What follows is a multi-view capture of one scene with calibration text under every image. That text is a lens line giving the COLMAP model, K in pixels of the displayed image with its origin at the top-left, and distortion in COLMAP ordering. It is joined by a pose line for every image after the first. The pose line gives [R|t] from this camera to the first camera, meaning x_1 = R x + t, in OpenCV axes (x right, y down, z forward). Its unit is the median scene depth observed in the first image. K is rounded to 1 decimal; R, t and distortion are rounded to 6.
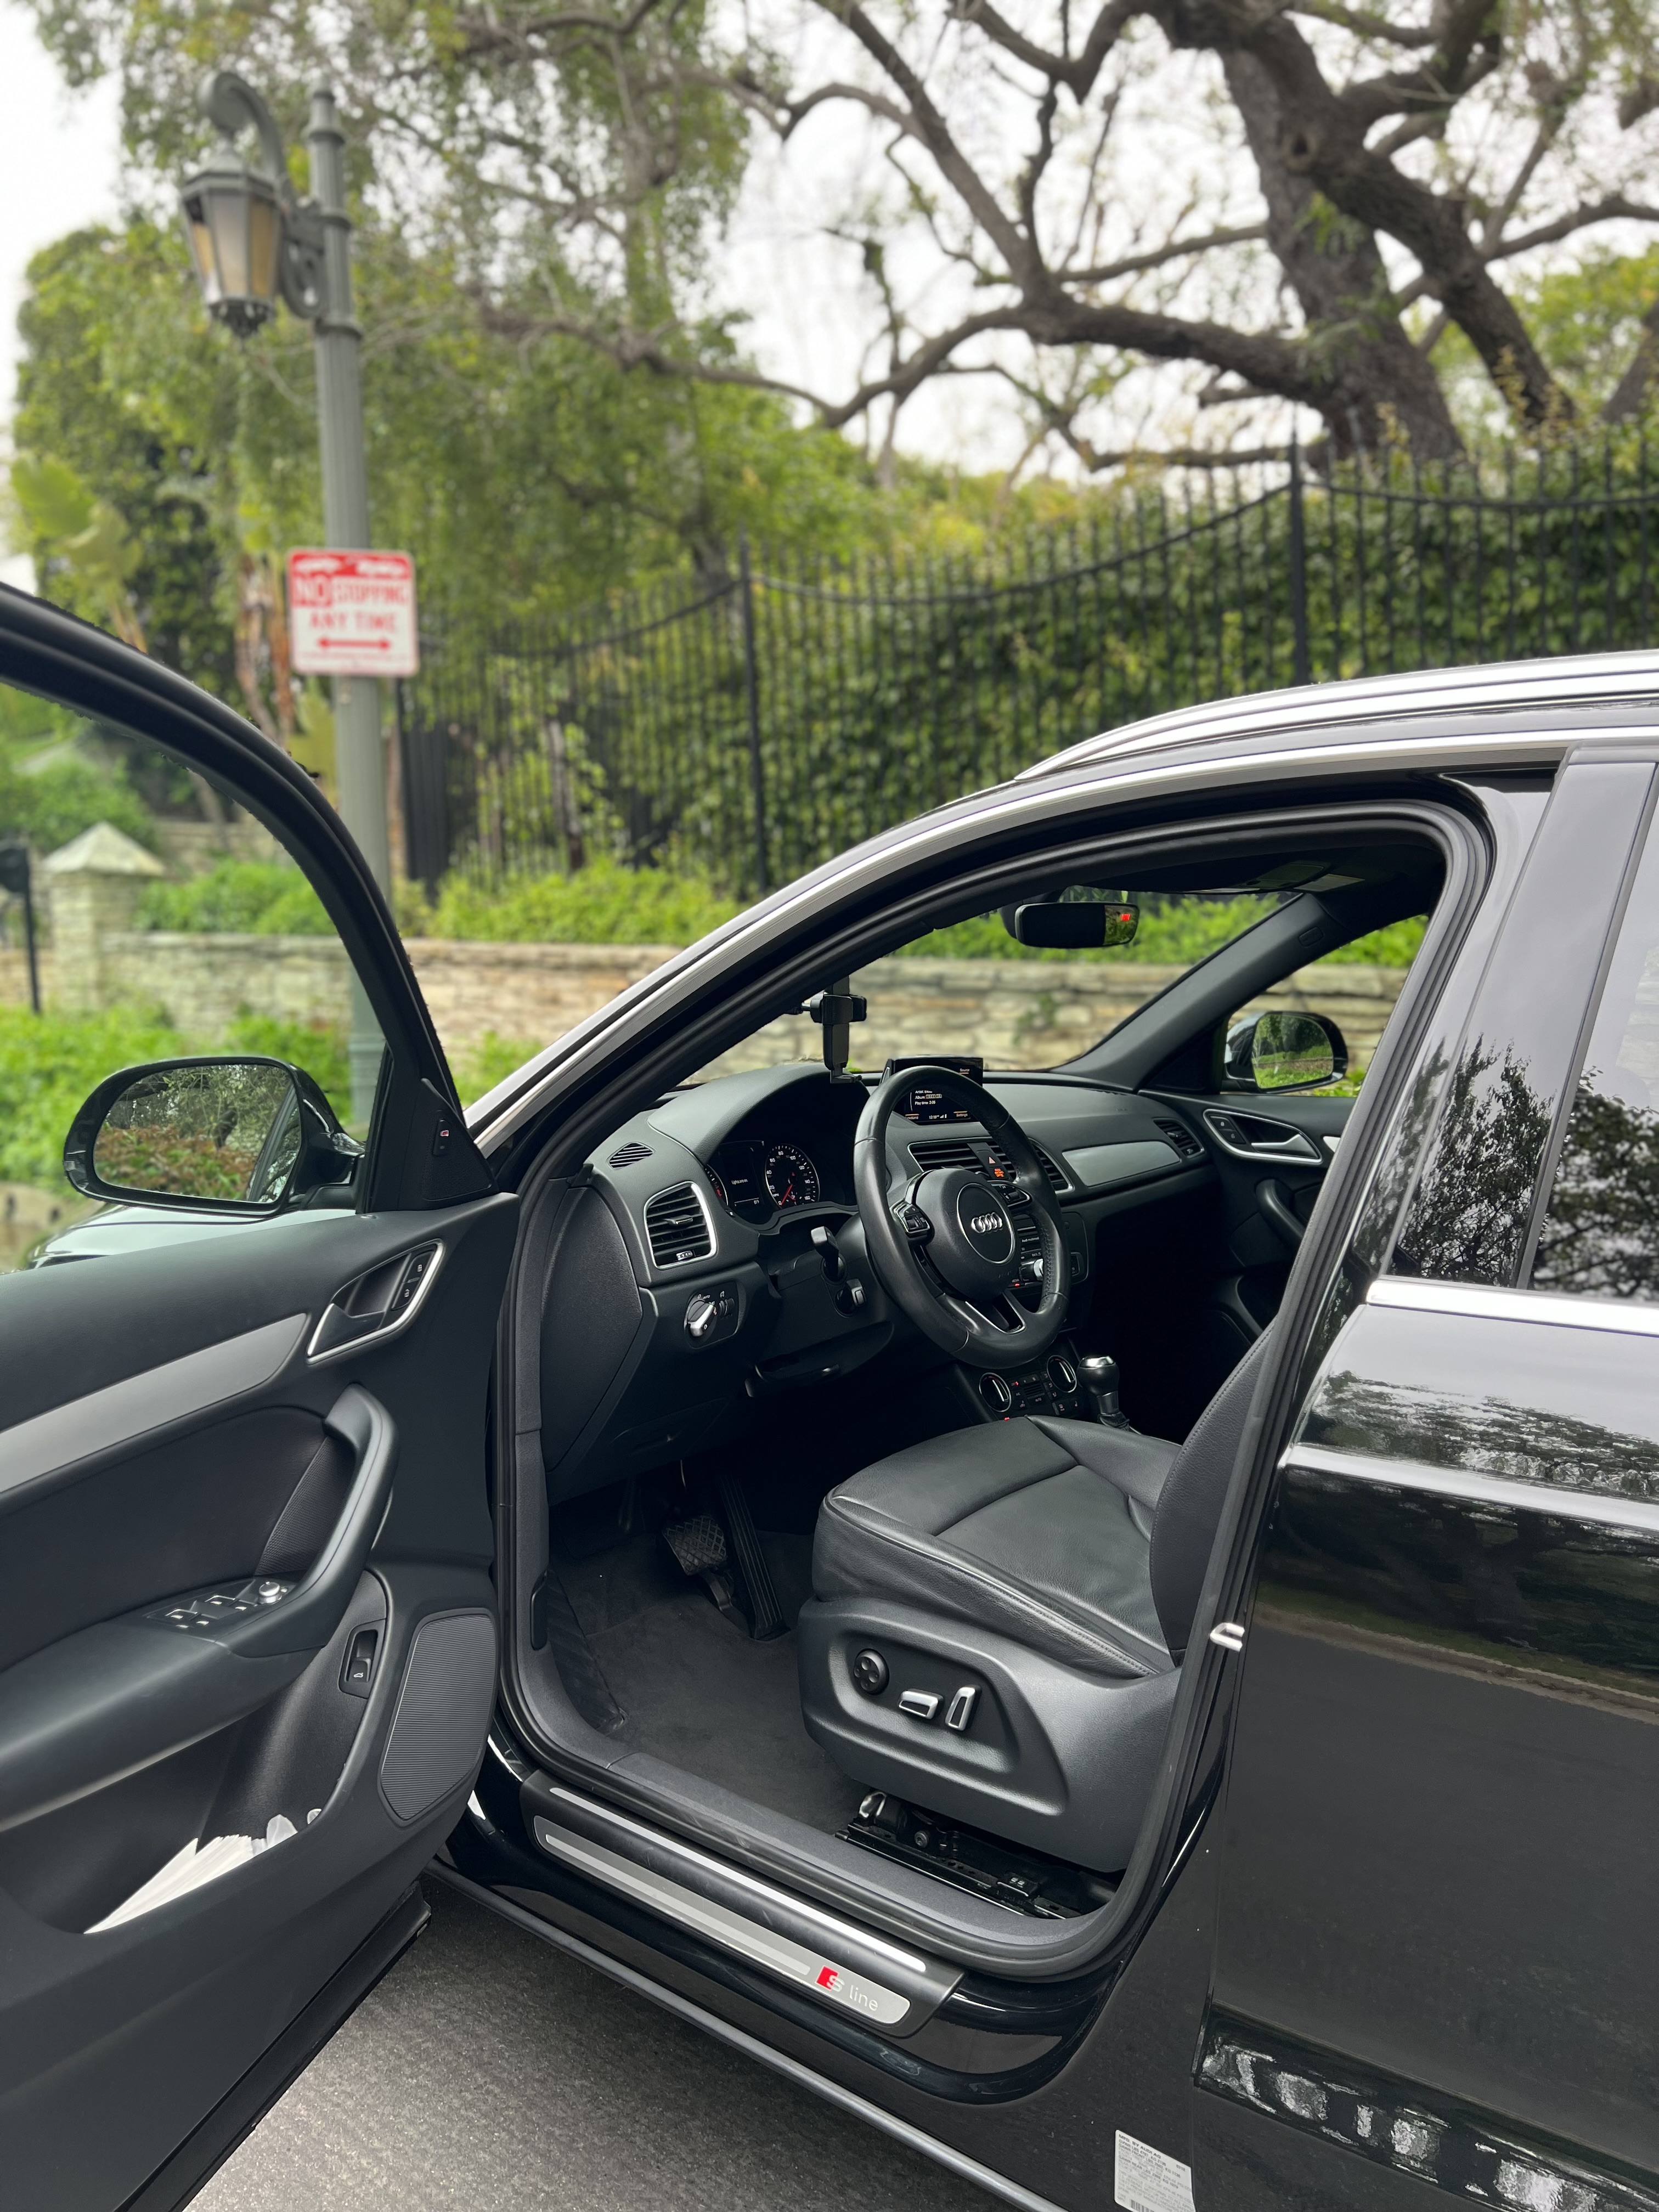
lens RADIAL K [[1666.3, 0, 830.6], [0, 1666.3, 1118.1], [0, 0, 1]] dist [0.018800, -0.011839]
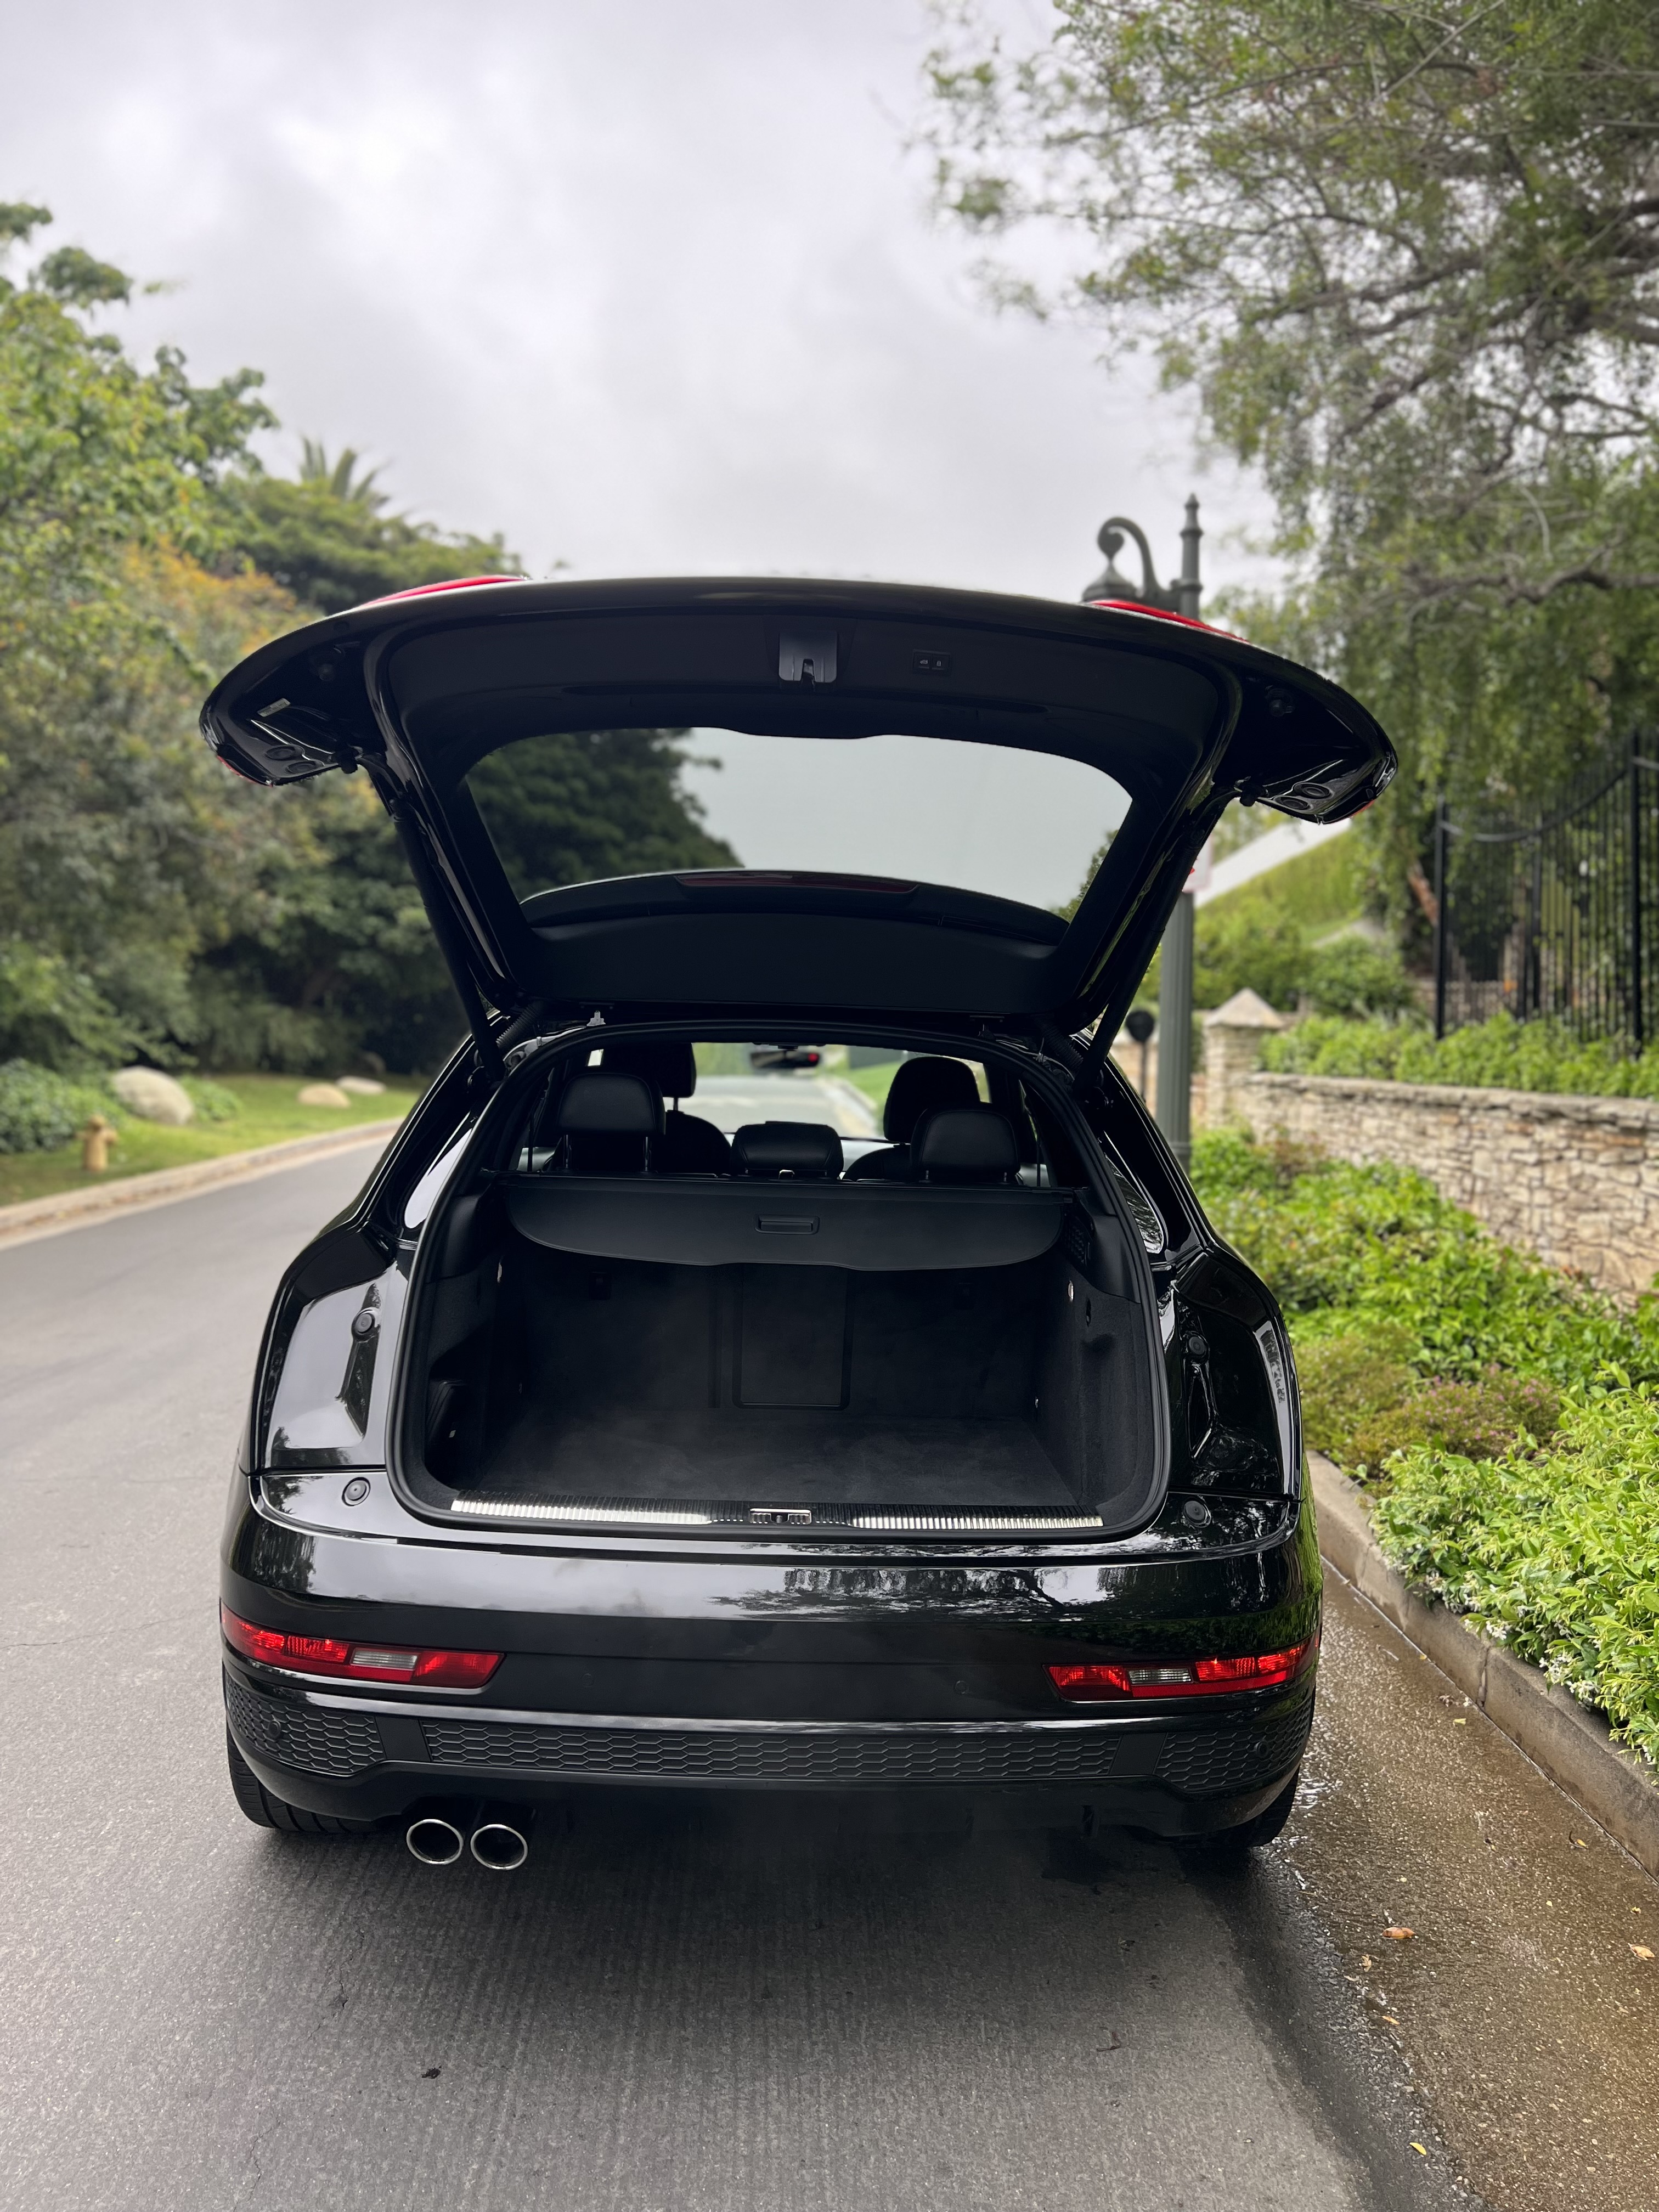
lens RADIAL K [[1651.4, 0, 838.4], [0, 1651.4, 1111.4], [0, 0, 1]] dist [0.068195, -0.085974]
pose [[0.644513, 0.036893, -0.763703, 0.517250], [-0.105453, 0.993579, -0.040997, 0.008108], [0.757286, 0.106958, 0.644265, -0.094572]]
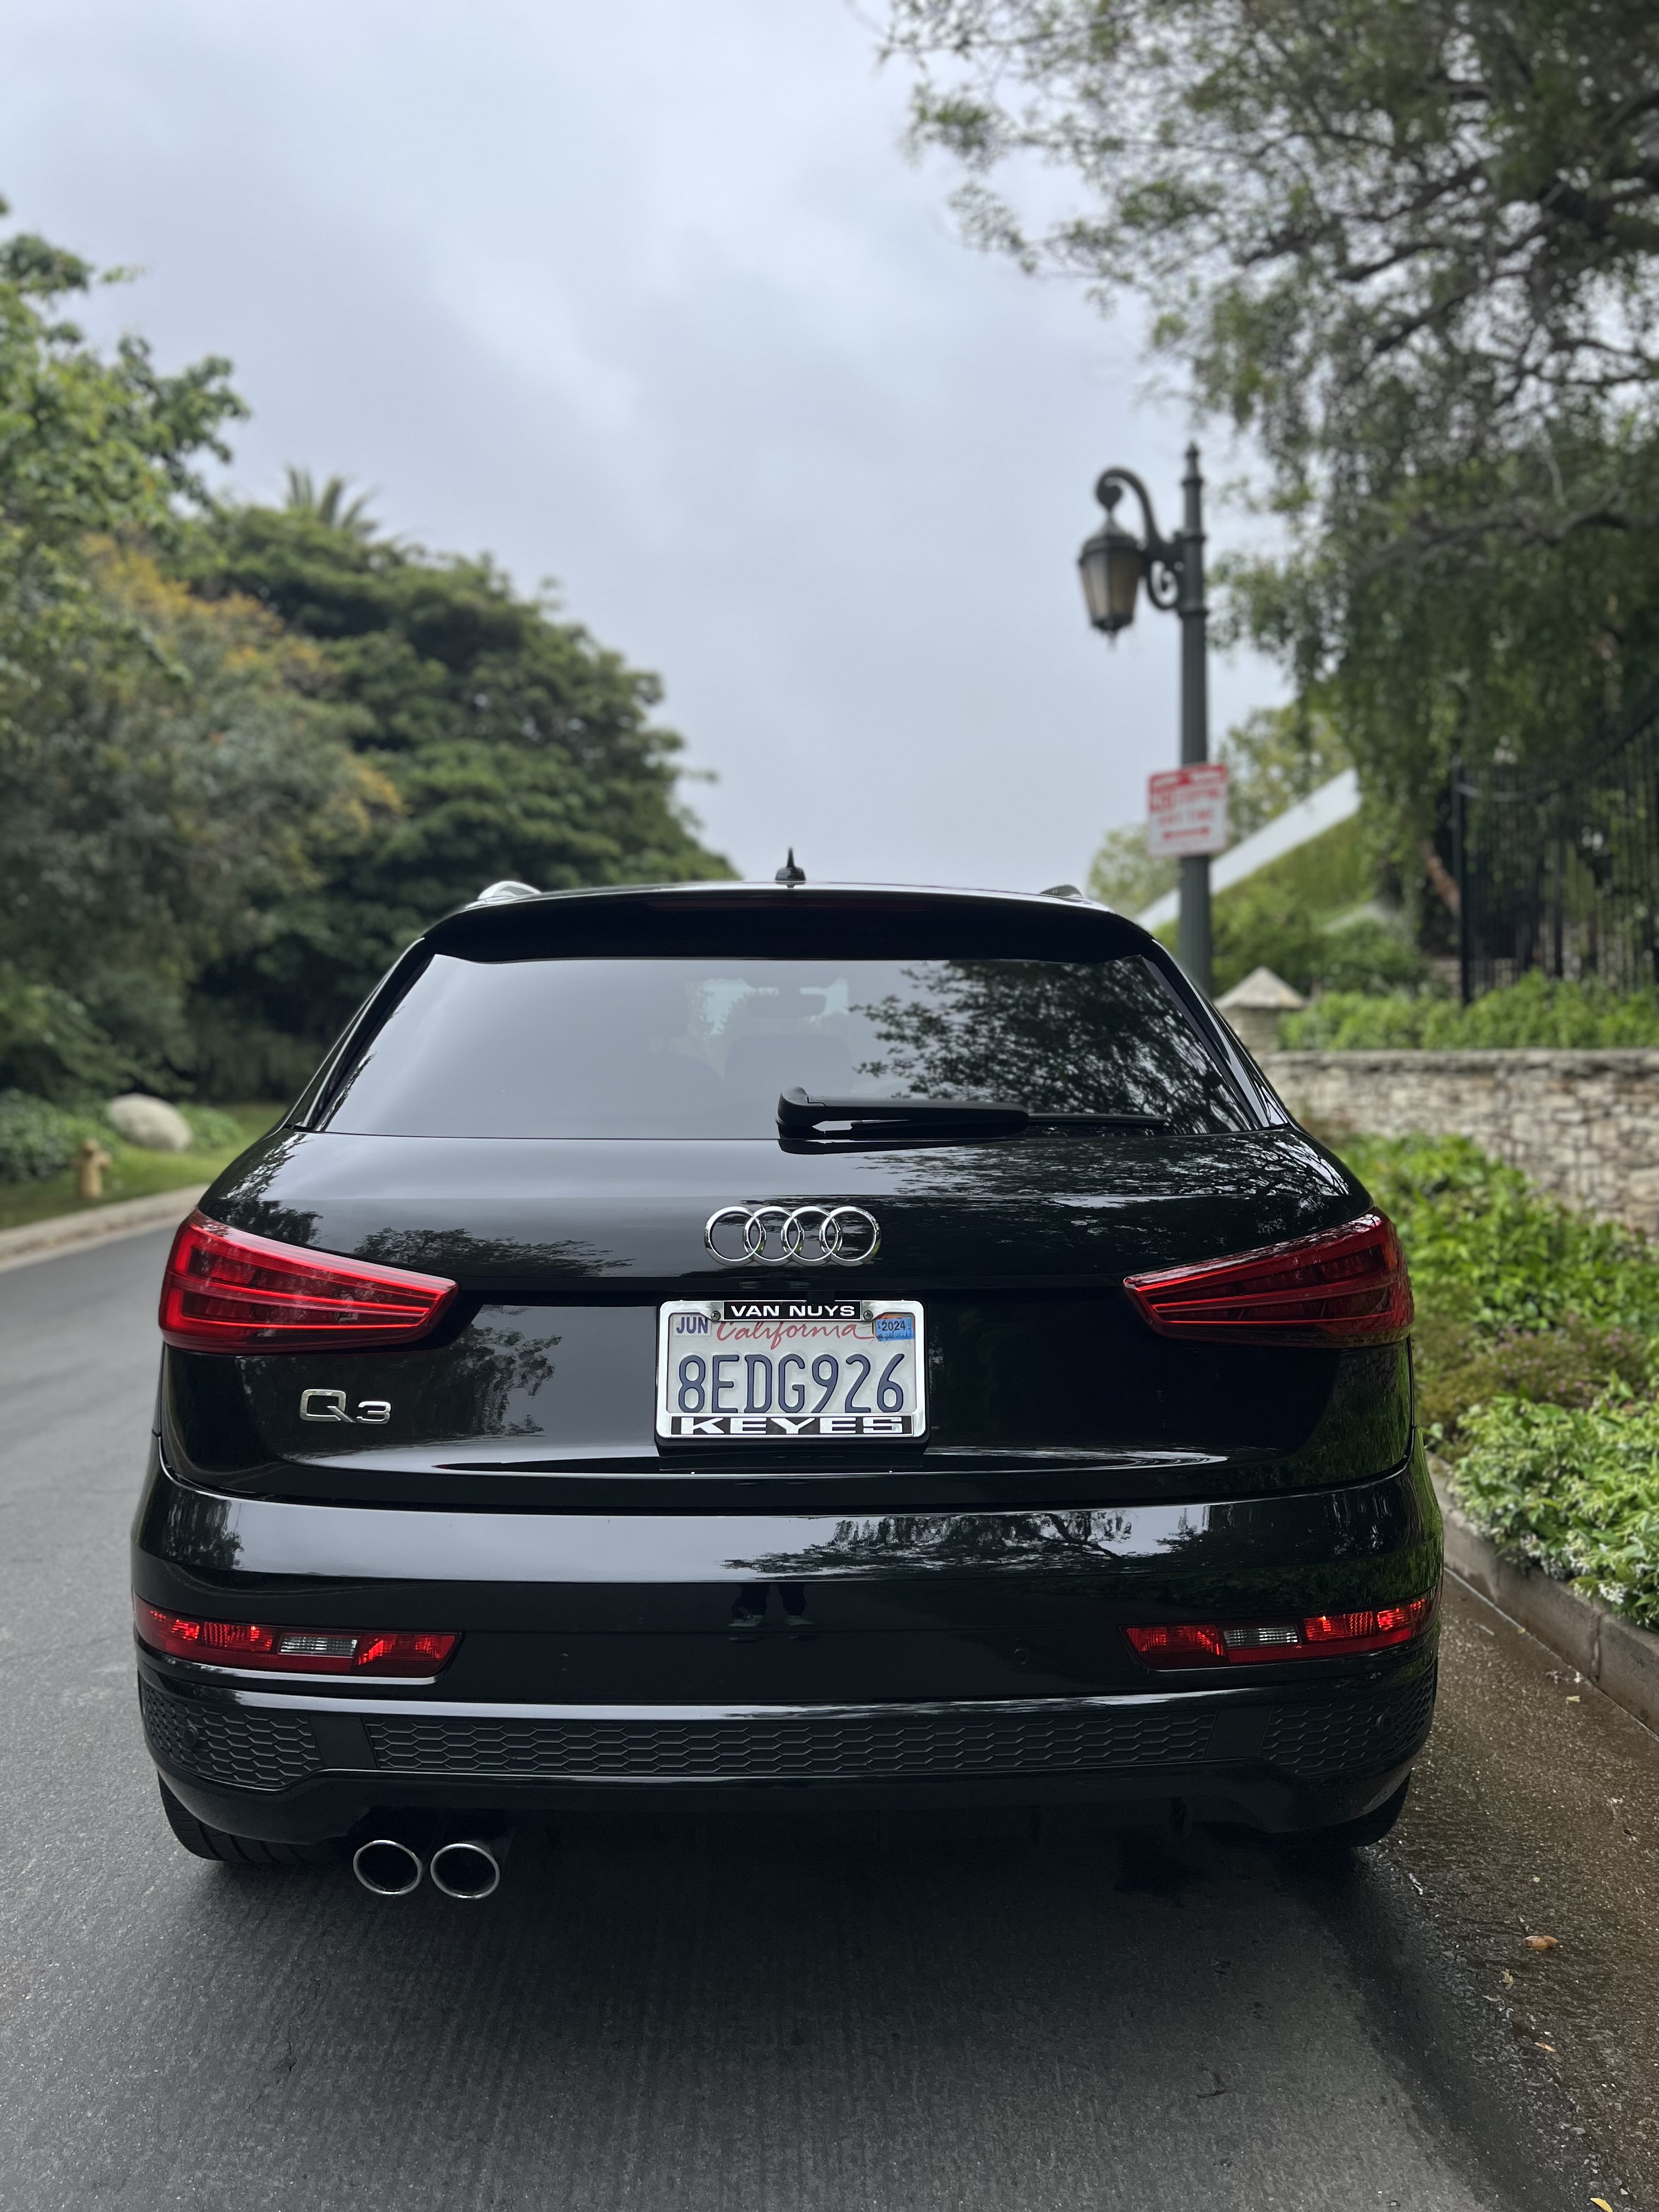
lens RADIAL K [[1650.0, 0, 835.9], [0, 1650.0, 1101.5], [0, 0, 1]] dist [0.068350, -0.081935]
pose [[0.640420, 0.001078, -0.768024, 0.478502], [-0.071584, 0.995730, -0.058294, 0.030593], [0.764681, 0.092311, 0.637763, -0.059526]]
